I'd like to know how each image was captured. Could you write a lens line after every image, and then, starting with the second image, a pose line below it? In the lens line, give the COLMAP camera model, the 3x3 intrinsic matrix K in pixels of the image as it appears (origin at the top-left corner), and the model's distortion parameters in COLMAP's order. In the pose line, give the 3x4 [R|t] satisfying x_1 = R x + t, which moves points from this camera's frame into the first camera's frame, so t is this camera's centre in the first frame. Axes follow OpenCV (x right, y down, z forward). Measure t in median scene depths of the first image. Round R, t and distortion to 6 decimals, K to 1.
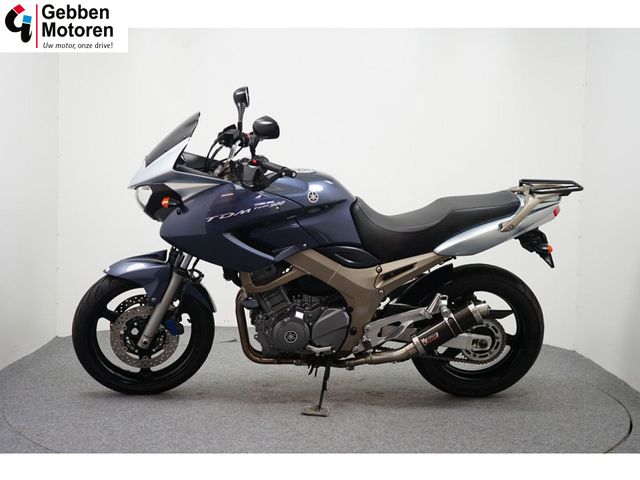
lens RADIAL K [[954.4, 0, 320.0], [0, 954.4, 240.0], [0, 0, 1]] dist [0.006374, 0.007063]
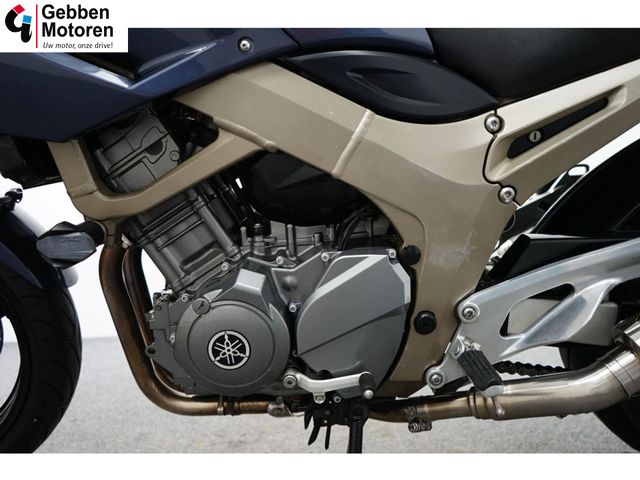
lens RADIAL K [[440.0, 0, 320.0], [0, 440.0, 240.0], [0, 0, 1]] dist [-0.007002, -0.001478]
pose [[0.989824, -0.069913, -0.123934, 0.019858], [0.062303, 0.995987, -0.064255, 0.075245], [0.127929, 0.055880, 0.990208, 0.847725]]
